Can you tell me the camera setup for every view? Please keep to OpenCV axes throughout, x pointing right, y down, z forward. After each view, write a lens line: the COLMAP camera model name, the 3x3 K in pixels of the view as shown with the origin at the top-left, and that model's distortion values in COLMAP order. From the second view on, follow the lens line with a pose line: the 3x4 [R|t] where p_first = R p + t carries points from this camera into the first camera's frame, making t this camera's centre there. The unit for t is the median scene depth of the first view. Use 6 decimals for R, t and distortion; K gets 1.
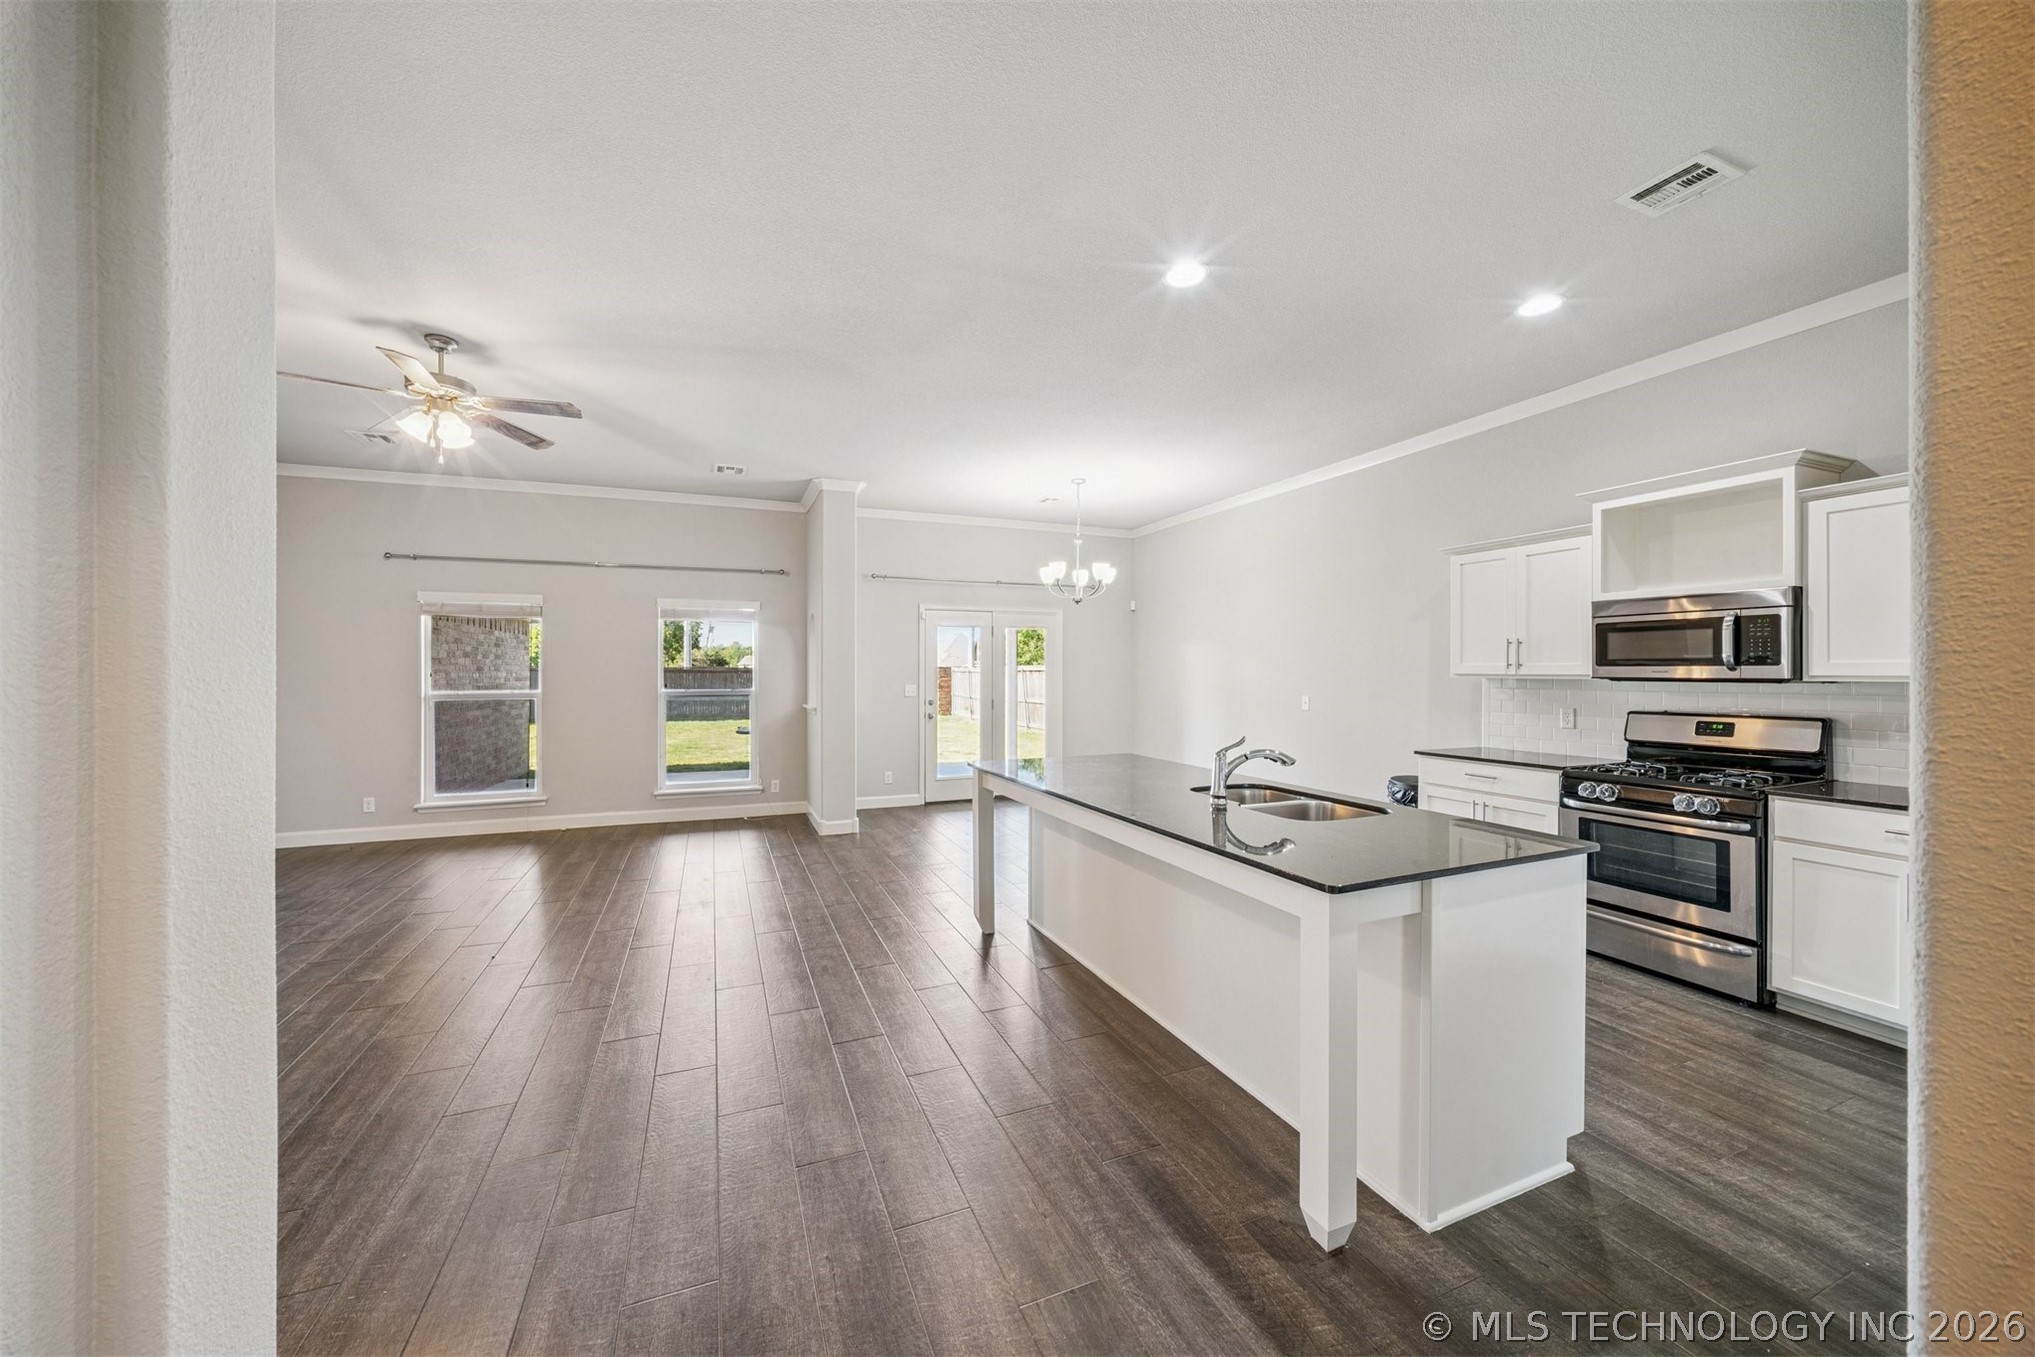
lens RADIAL K [[720.1, 0, 1015.2], [0, 720.1, 671.8], [0, 0, 1]] dist [-0.018713, 0.002497]
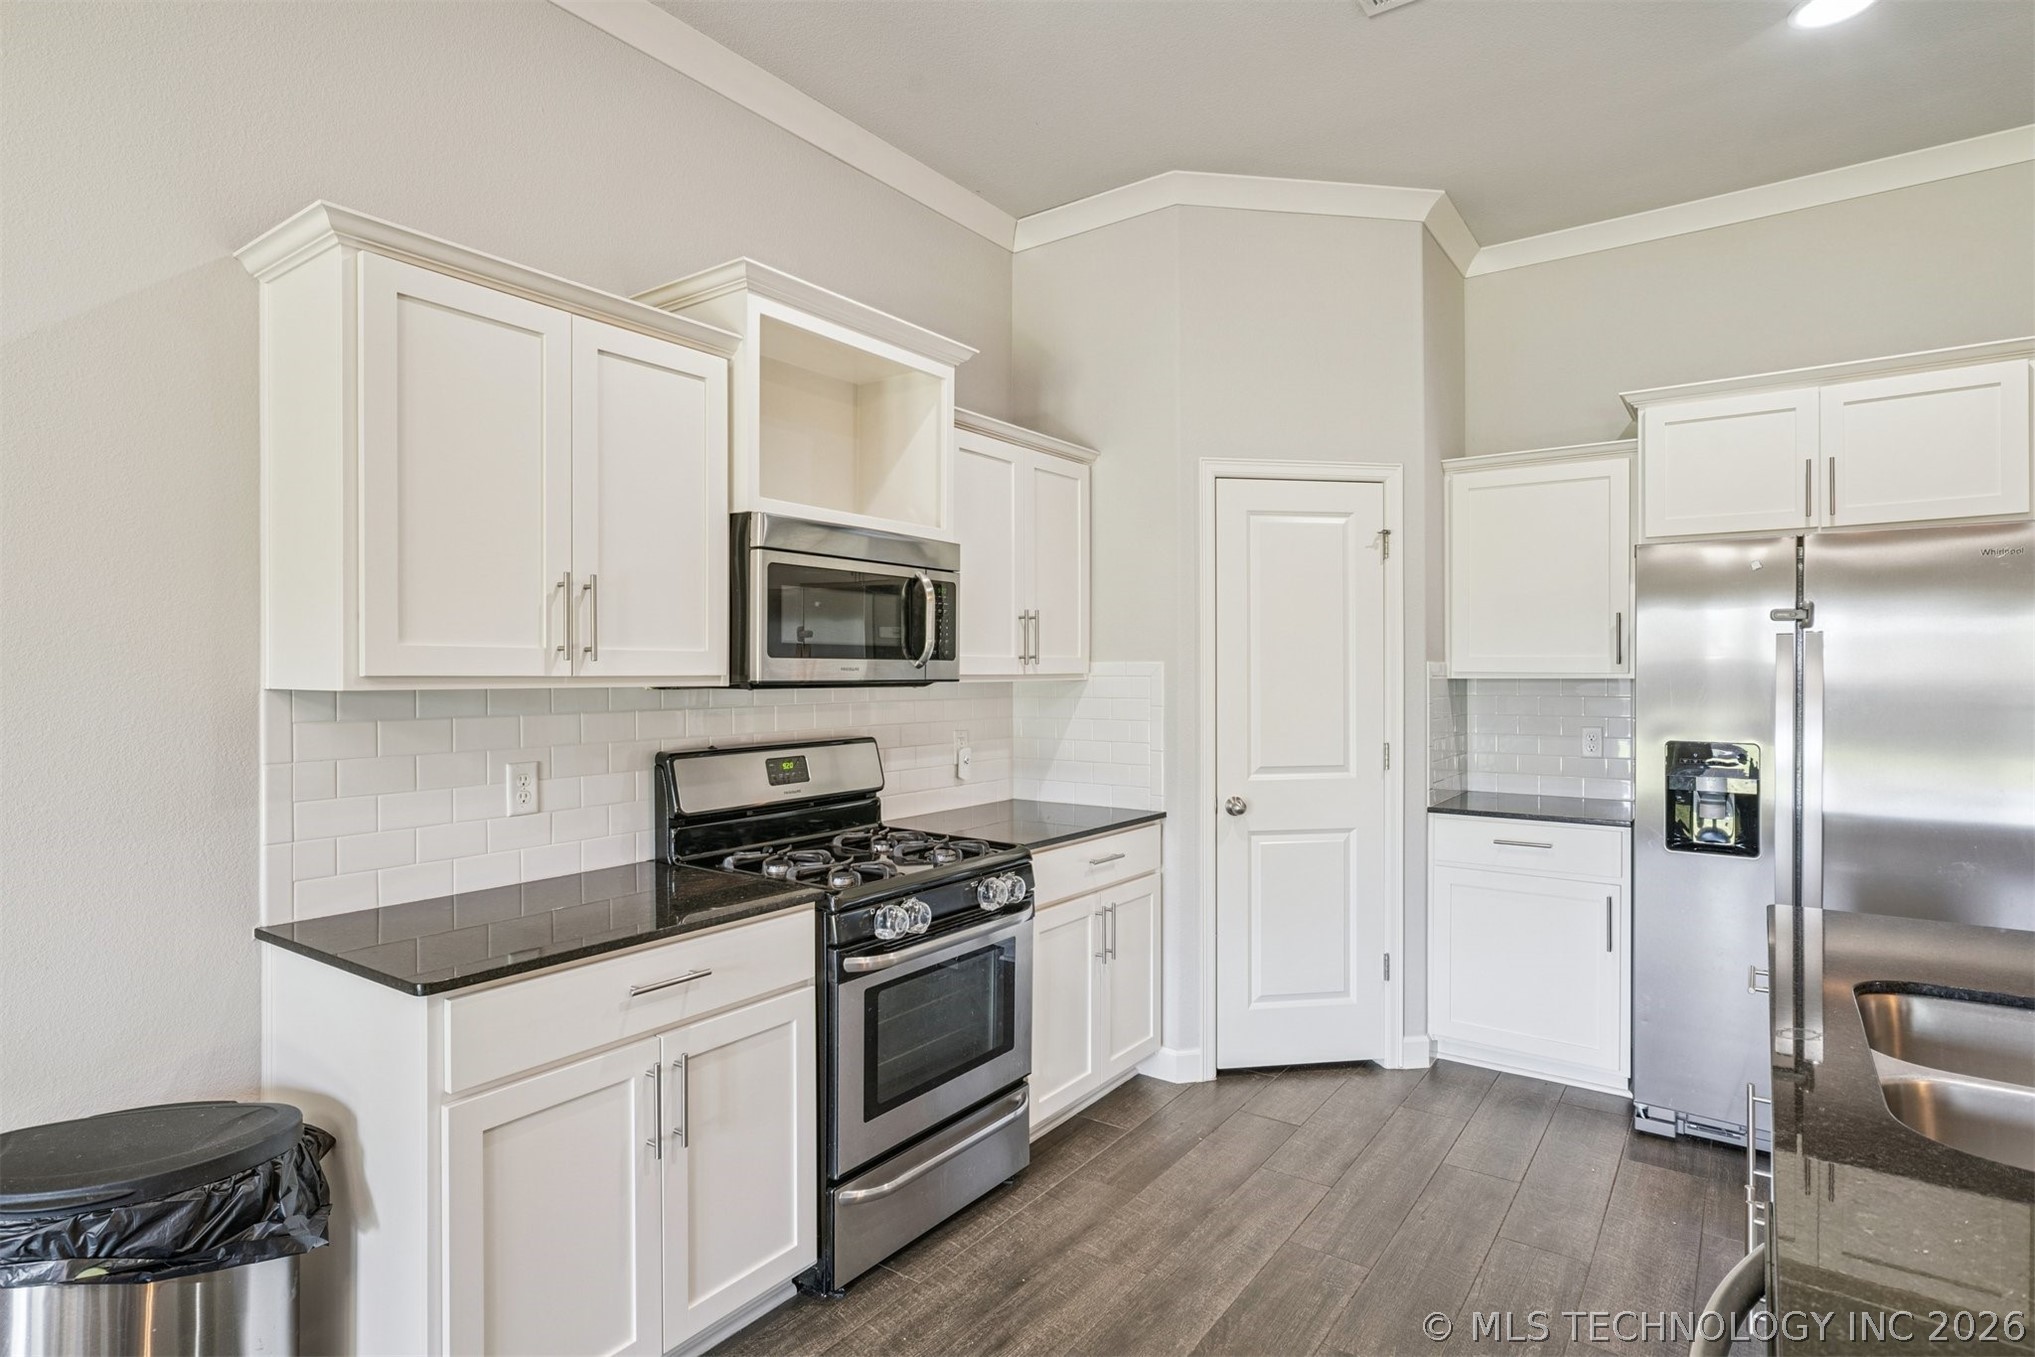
lens RADIAL K [[1061.4, 0, 1004.3], [0, 1061.4, 671.5], [0, 0, 1]] dist [0.000097, 0.000129]
pose [[-0.521806, -0.000011, 0.853064, 0.144365], [0.000510, 1.000000, 0.000325, 0.001178], [-0.853064, 0.000605, -0.521806, 1.085254]]
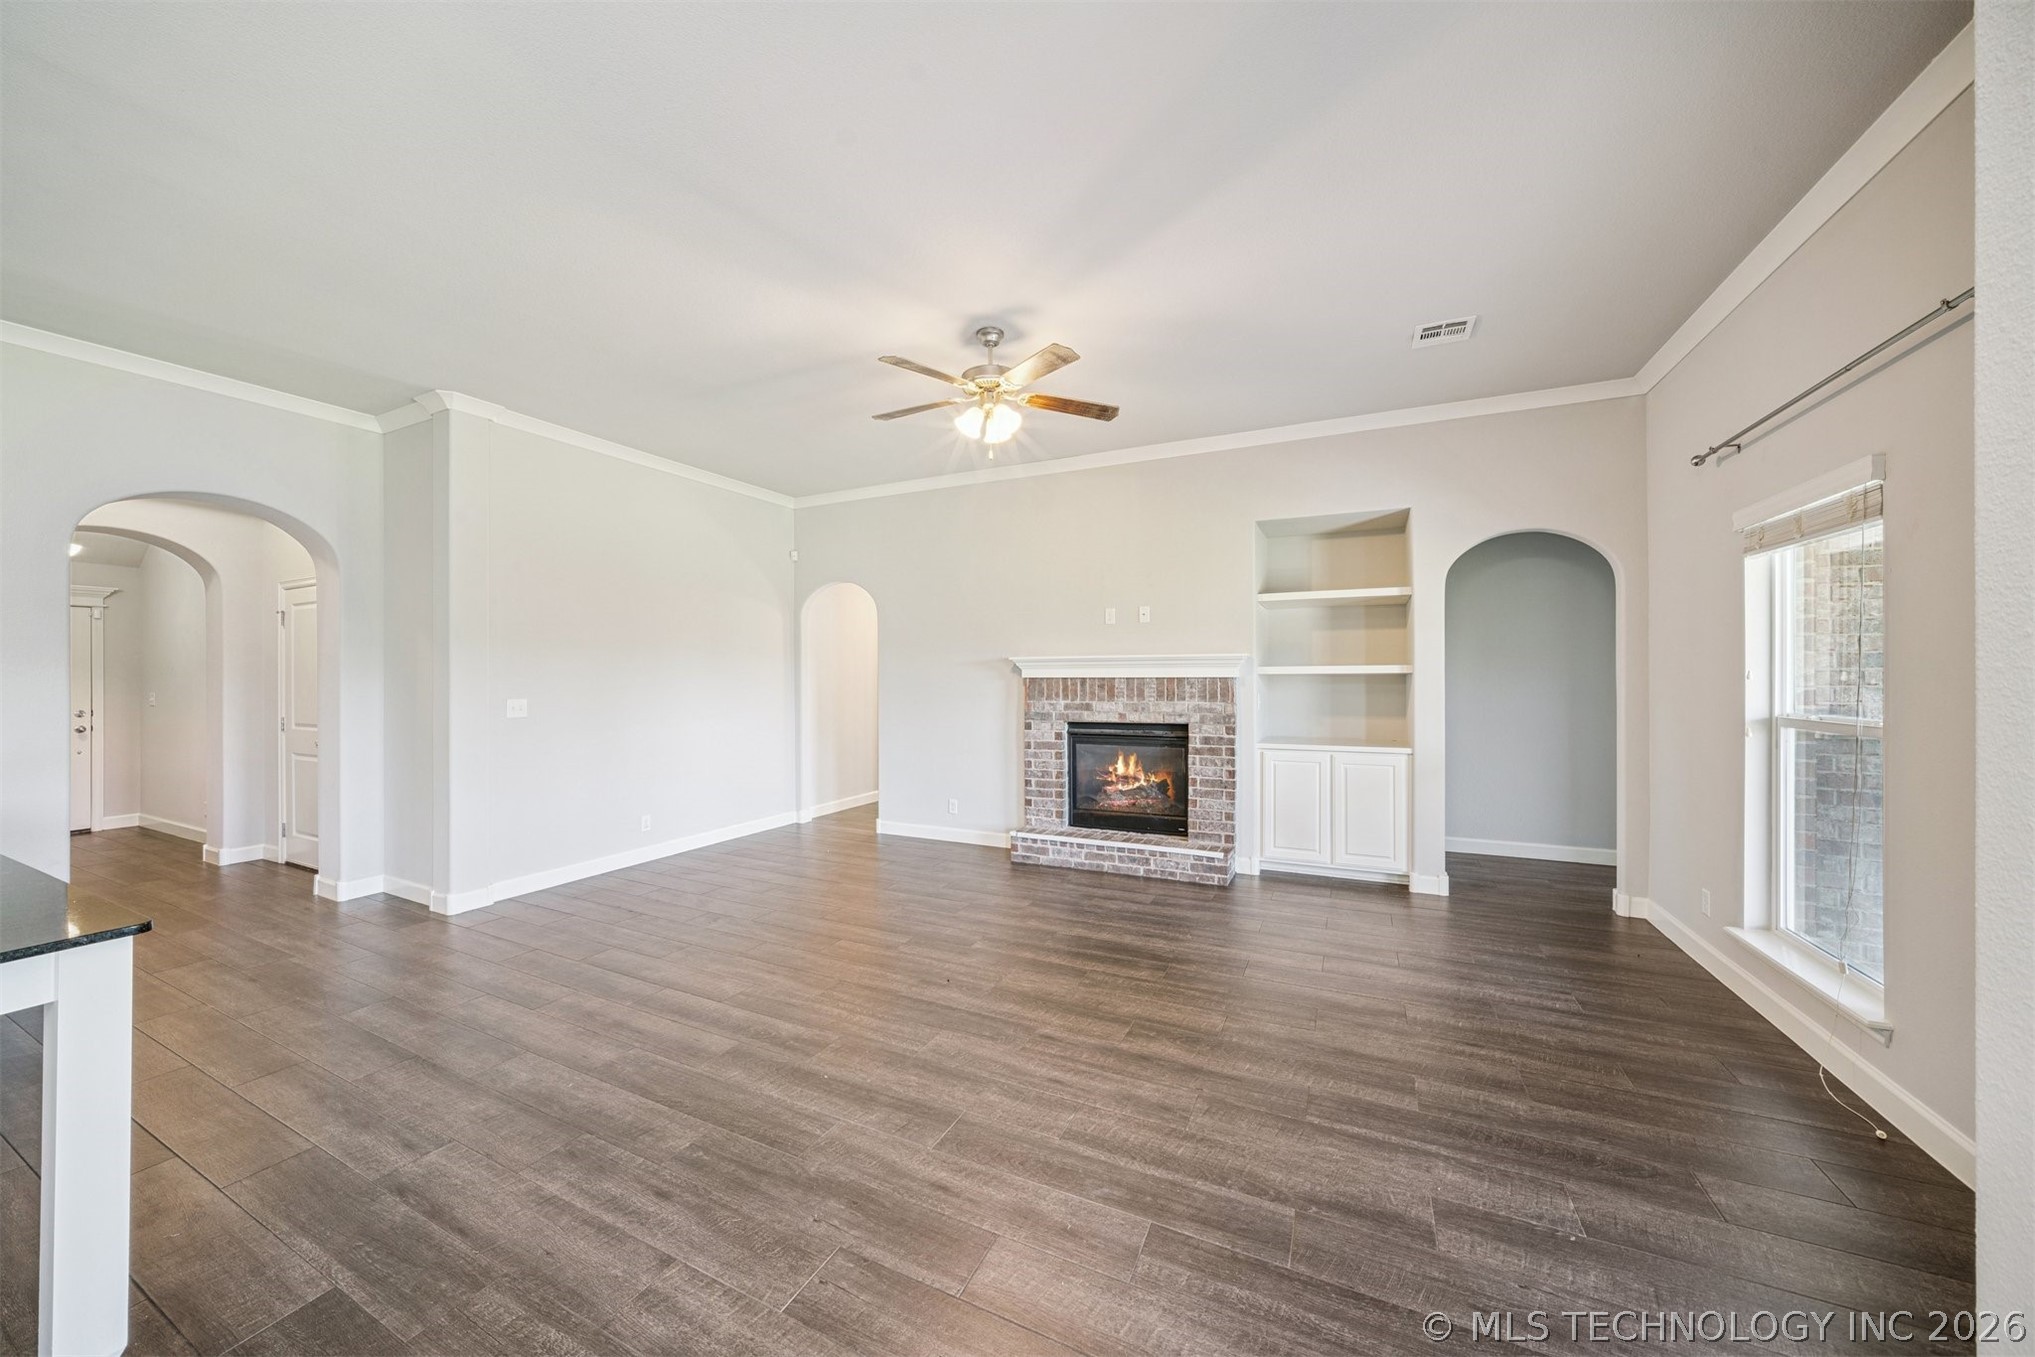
lens RADIAL K [[720.1, 0, 998.6], [0, 720.1, 668.9], [0, 0, 1]] dist [-0.018713, 0.002497]
pose [[-0.758516, -0.002509, -0.651650, -0.145859], [0.004834, 0.999943, -0.009476, 0.003830], [0.651637, -0.010338, -0.758461, 1.460451]]
